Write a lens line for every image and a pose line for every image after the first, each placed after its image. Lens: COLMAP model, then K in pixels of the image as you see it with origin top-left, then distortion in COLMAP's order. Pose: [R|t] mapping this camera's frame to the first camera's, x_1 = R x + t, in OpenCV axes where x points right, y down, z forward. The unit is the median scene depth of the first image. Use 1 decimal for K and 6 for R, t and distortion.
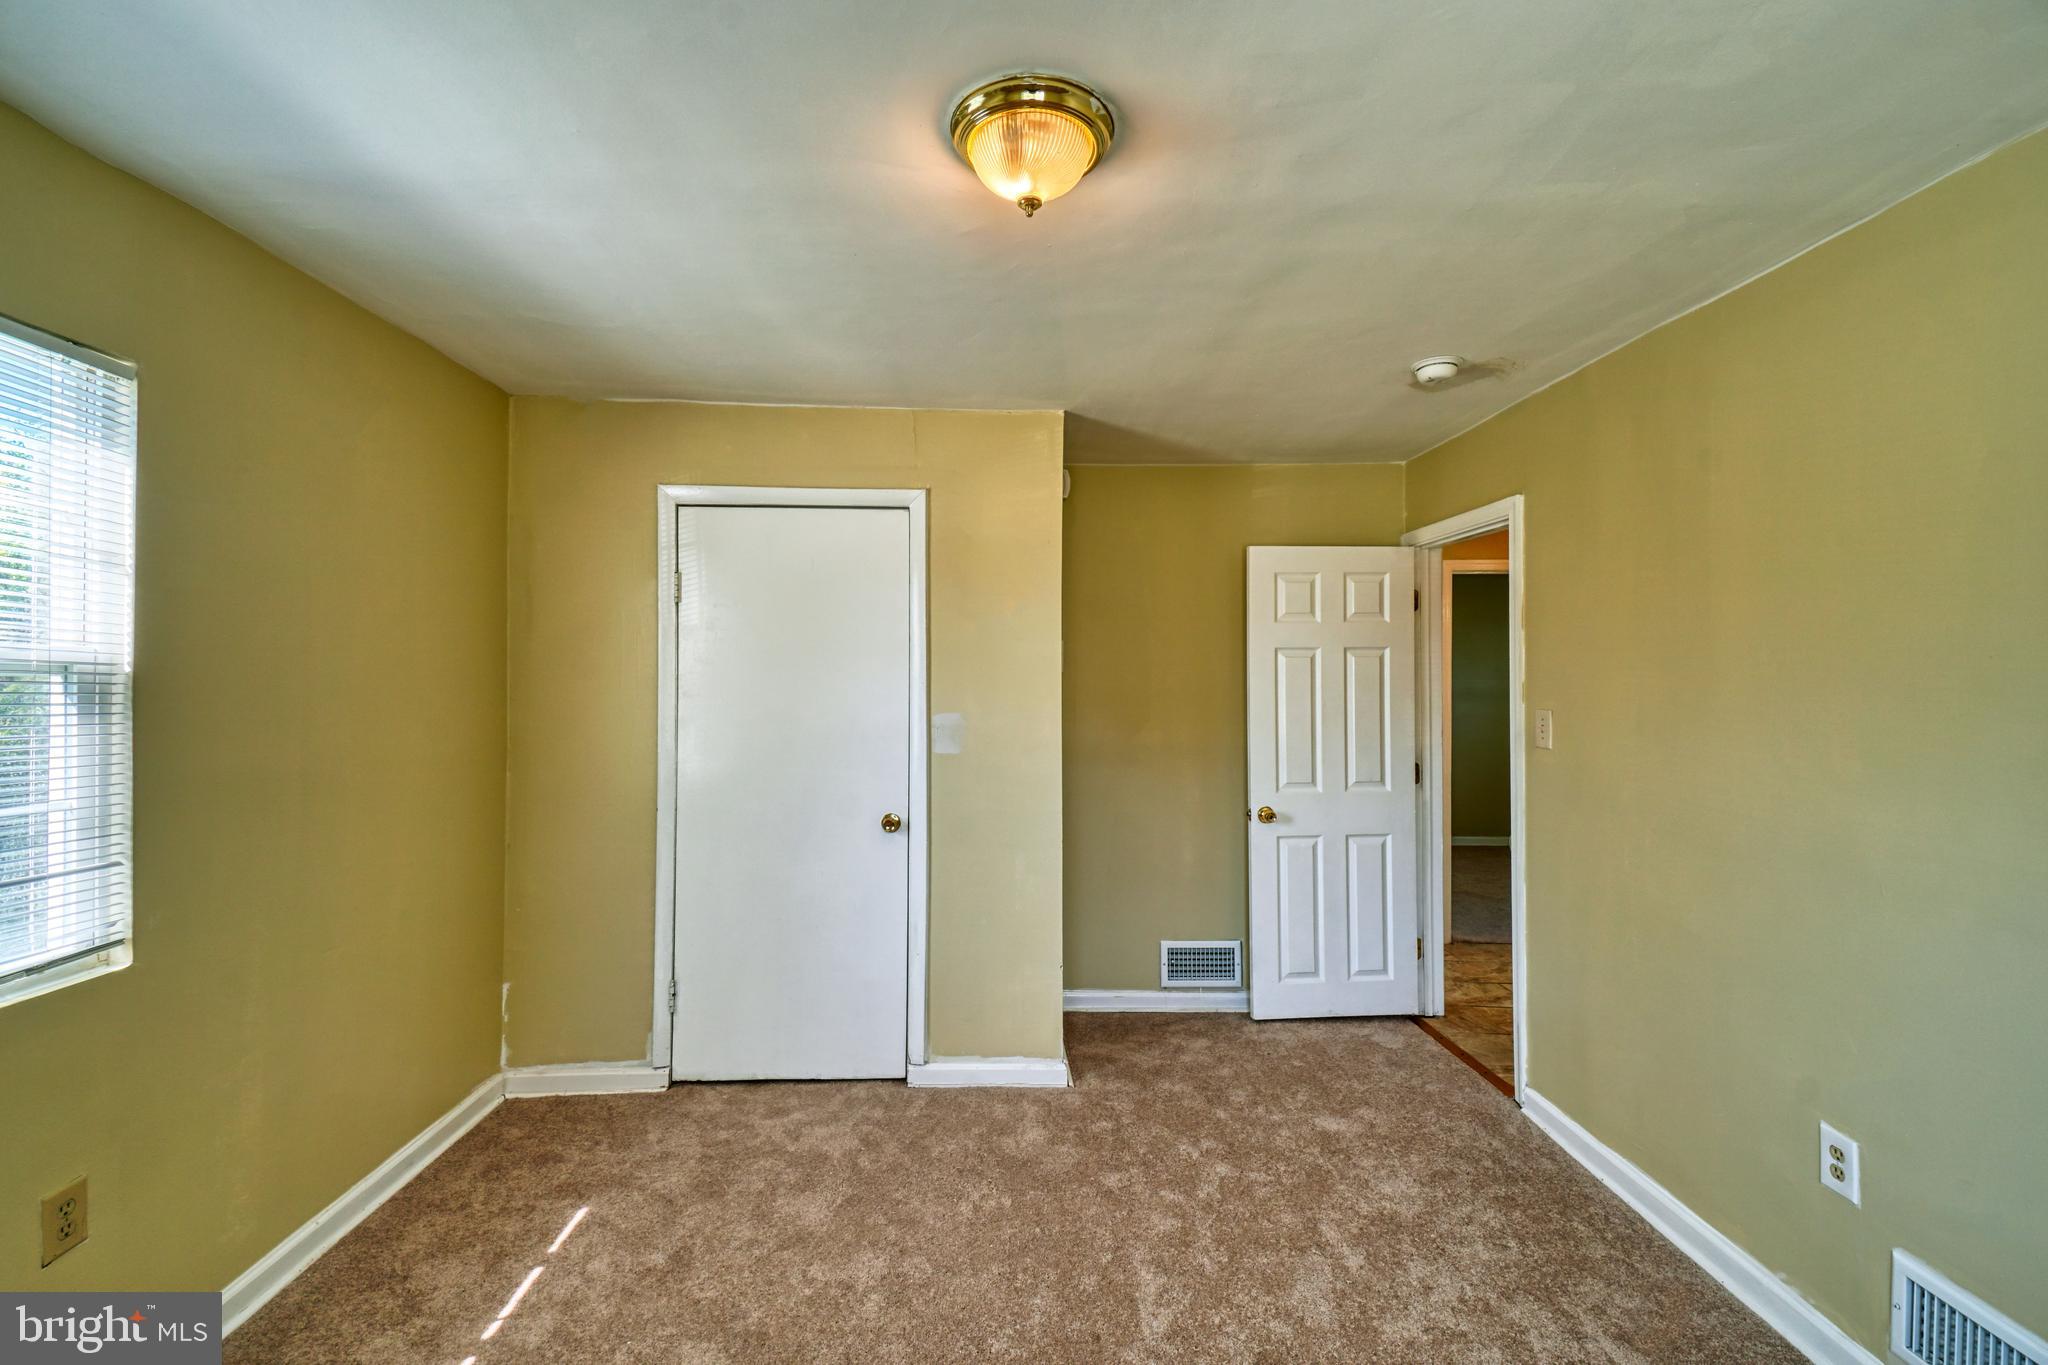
lens RADIAL K [[862.8, 0, 1015.7], [0, 862.8, 671.9], [0, 0, 1]] dist [0.047375, -0.015871]
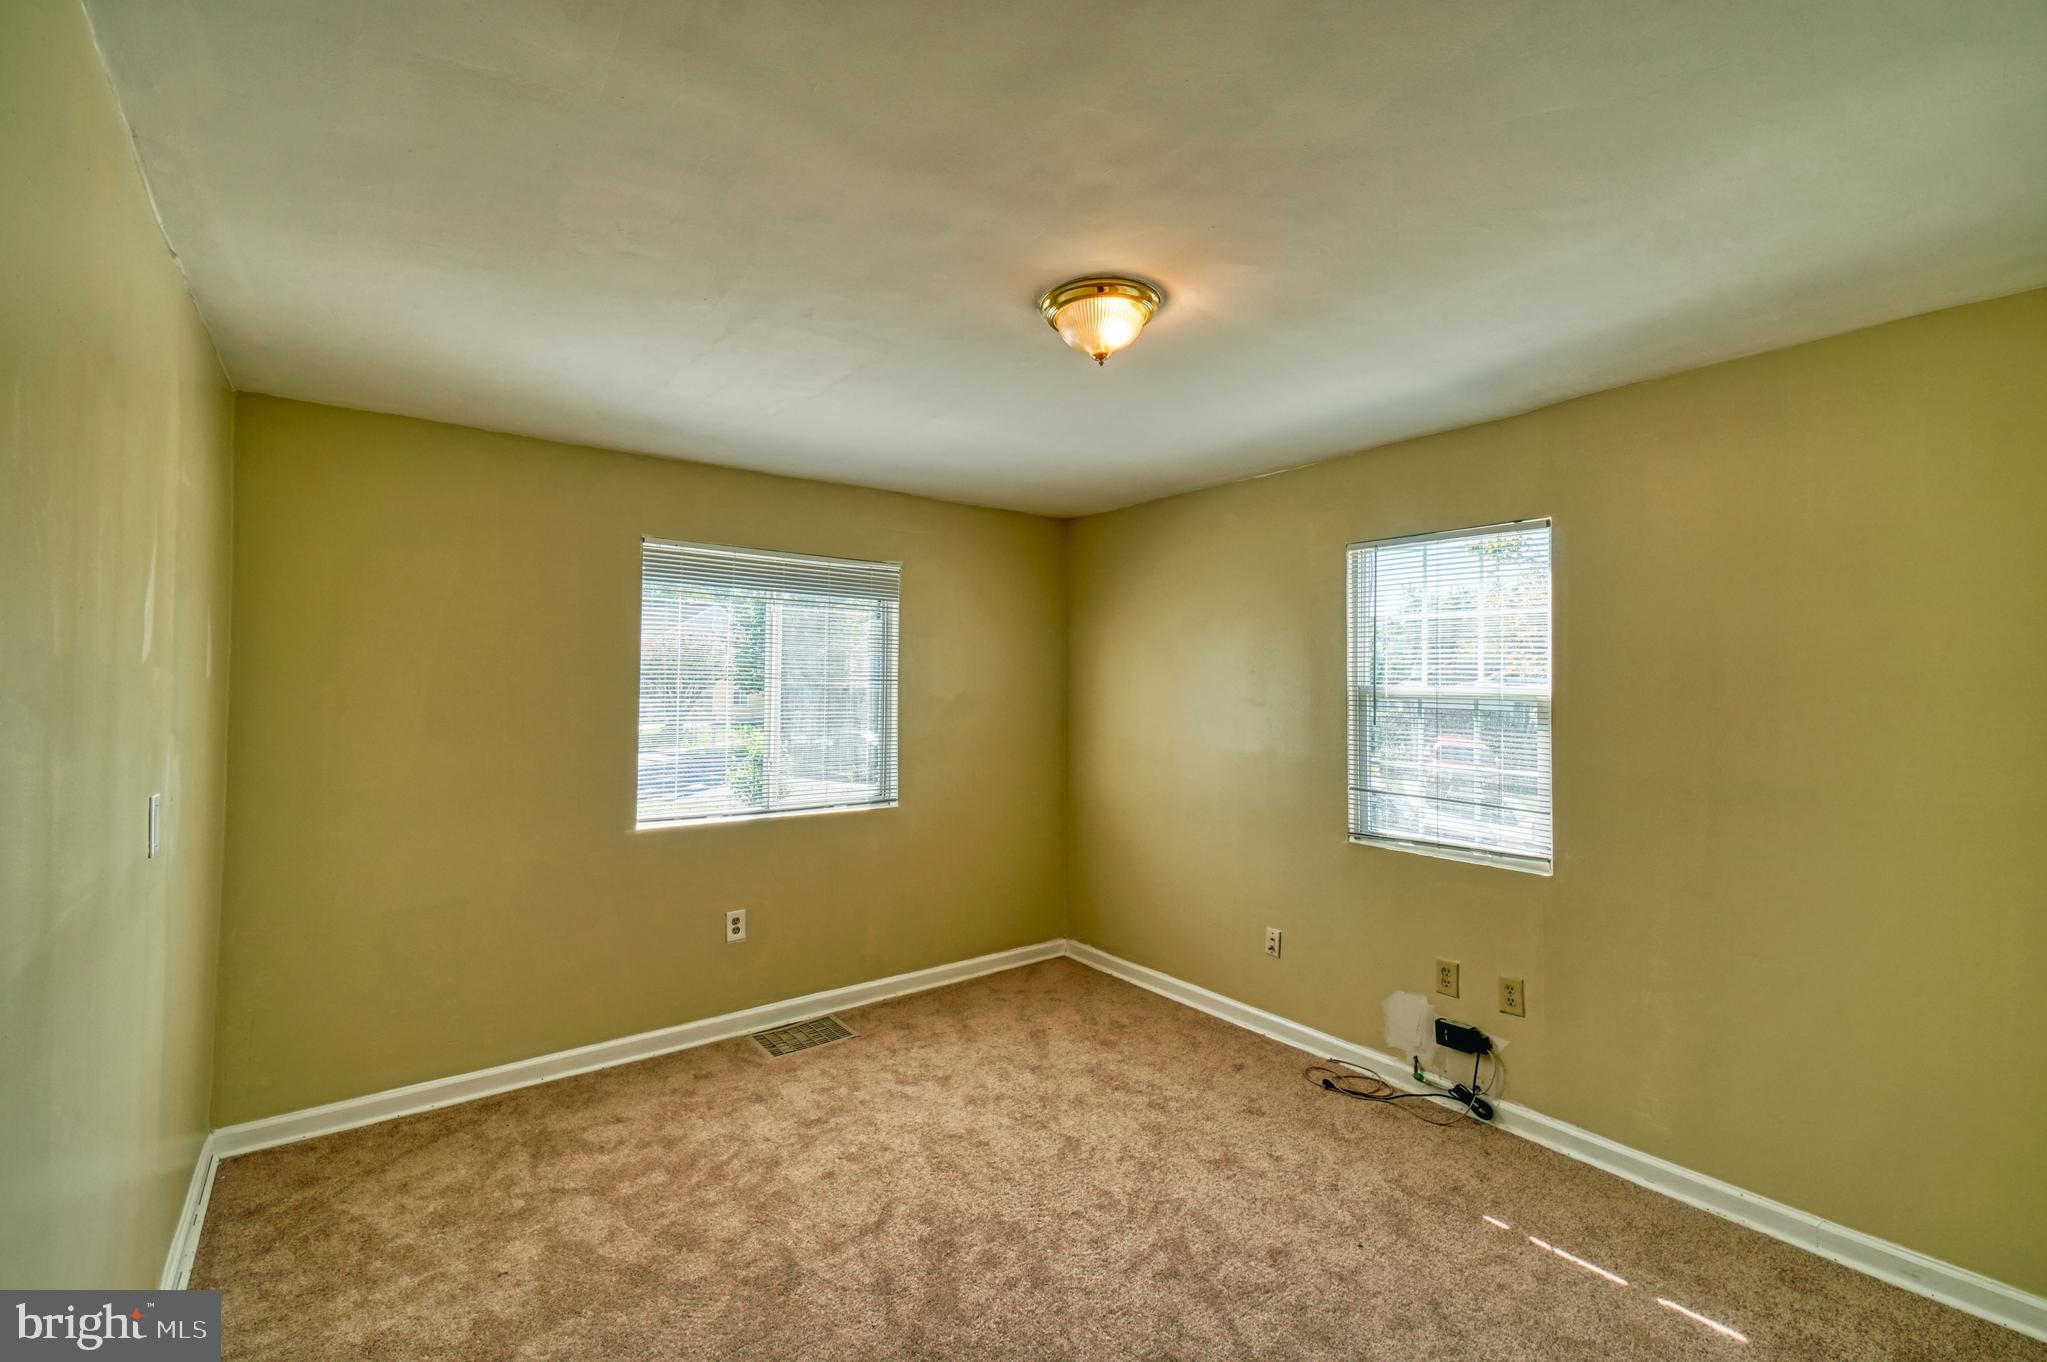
lens RADIAL K [[862.3, 0, 1015.2], [0, 862.3, 670.4], [0, 0, 1]] dist [0.047375, -0.015871]
pose [[-0.813972, -0.021788, -0.580495, 0.454075], [-0.004069, 0.999486, -0.031809, -0.000167], [0.580889, -0.023530, -0.813642, 1.013581]]
